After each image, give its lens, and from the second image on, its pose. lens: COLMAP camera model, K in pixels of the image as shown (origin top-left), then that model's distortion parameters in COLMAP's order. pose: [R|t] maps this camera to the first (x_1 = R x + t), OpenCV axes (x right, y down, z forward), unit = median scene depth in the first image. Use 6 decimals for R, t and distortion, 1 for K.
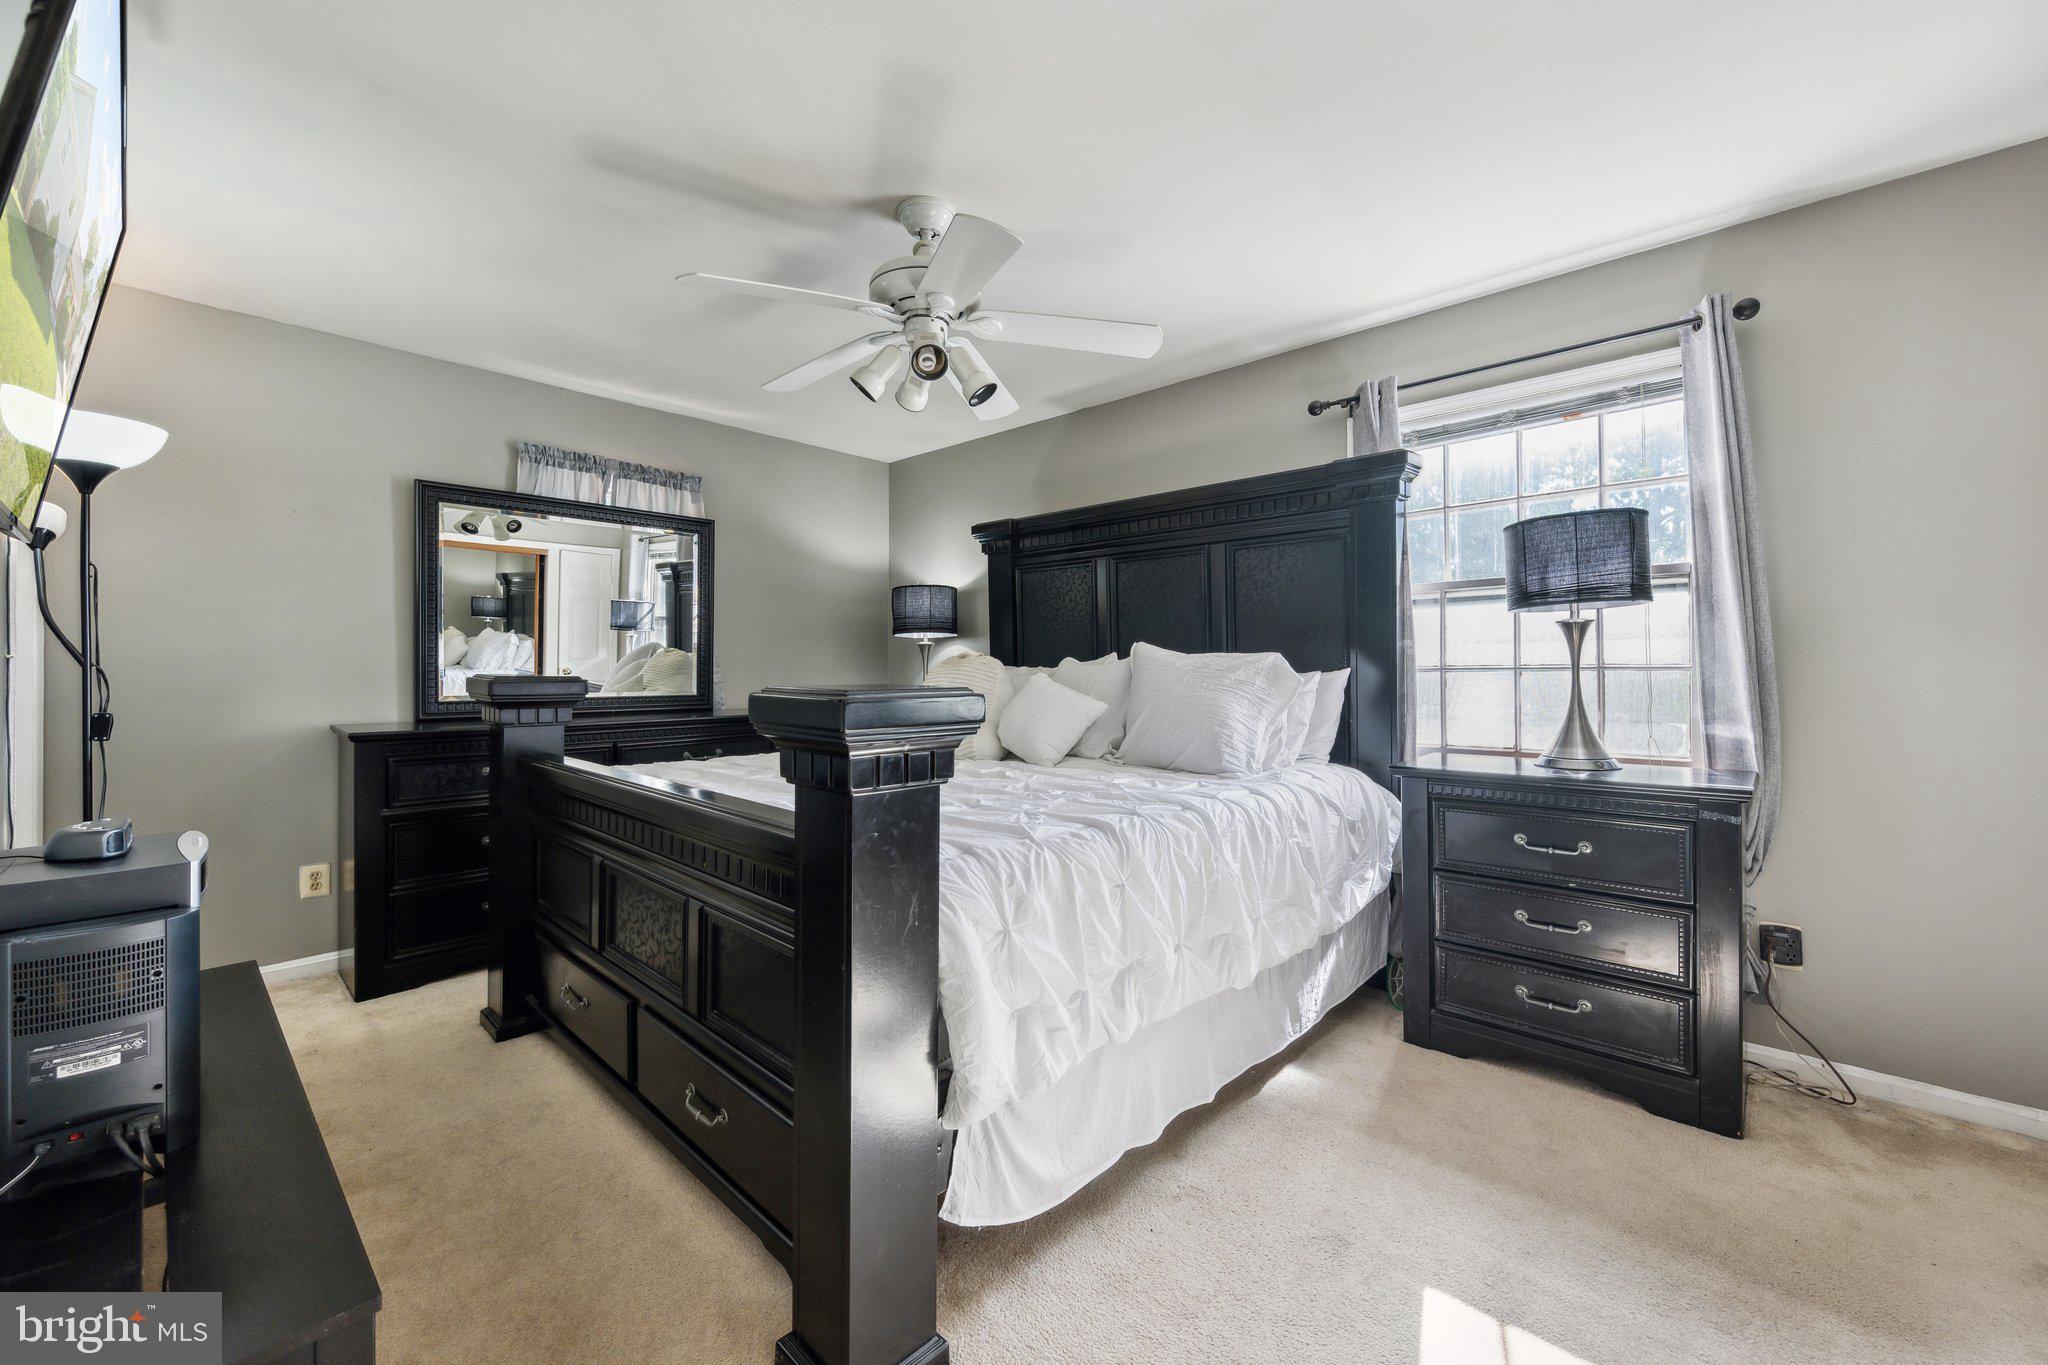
lens RADIAL K [[783.1, 0, 1031.4], [0, 783.1, 659.2], [0, 0, 1]] dist [0.000246, -0.000005]
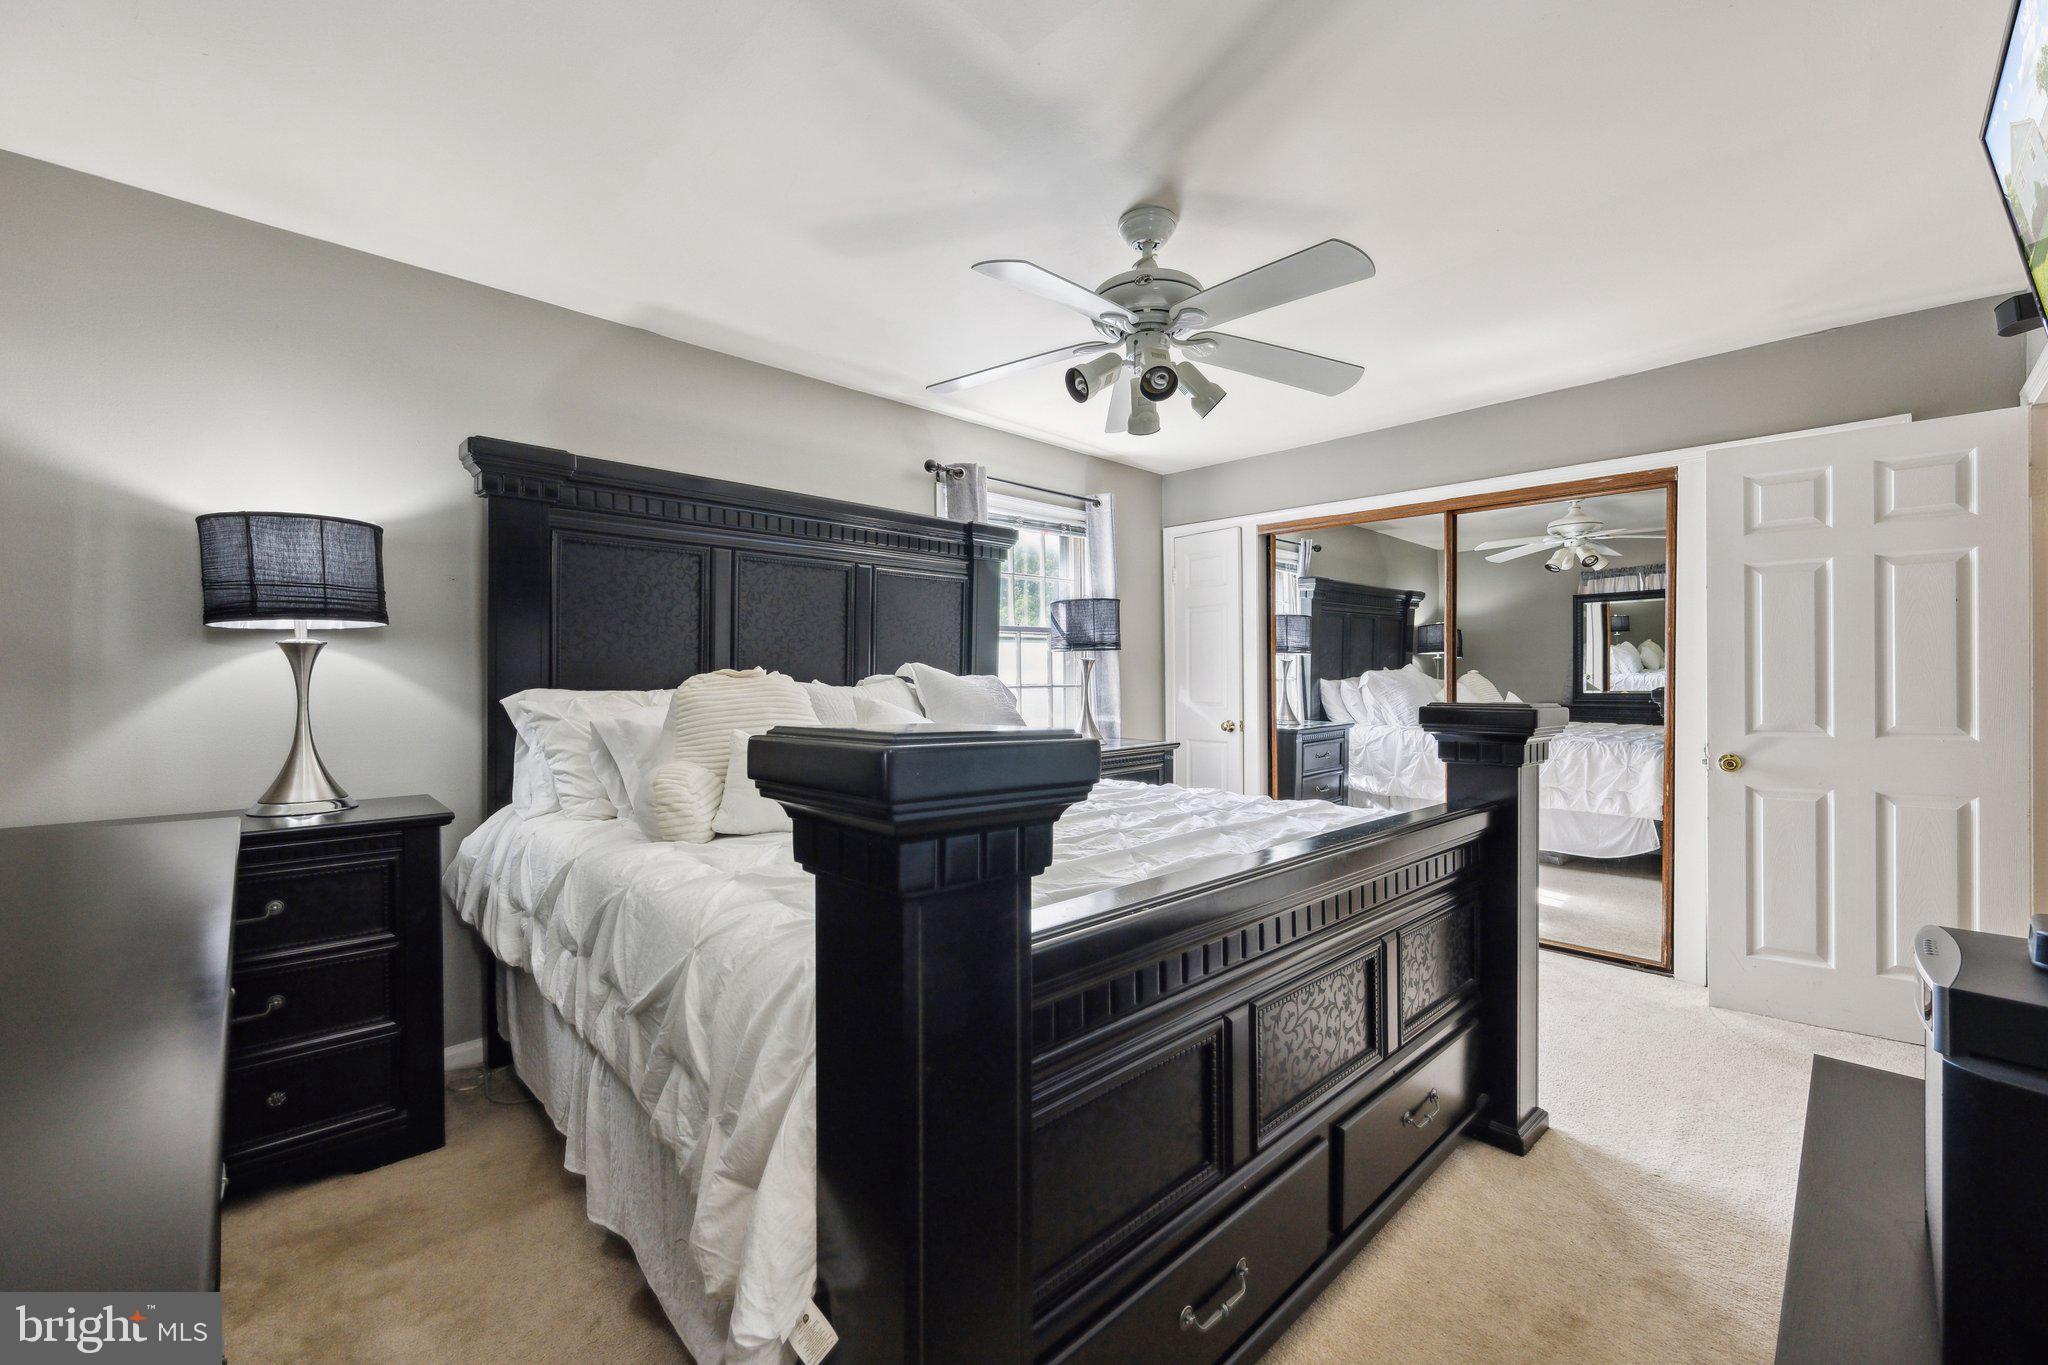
lens RADIAL K [[825.9, 0, 1024.0], [0, 825.9, 682.5], [0, 0, 1]] dist [0.000484, -0.000006]
pose [[0.059586, 0.006568, 0.998202, -0.942094], [0.001708, 0.999976, -0.006681, 0.012434], [-0.998222, 0.002103, 0.059573, 0.867802]]
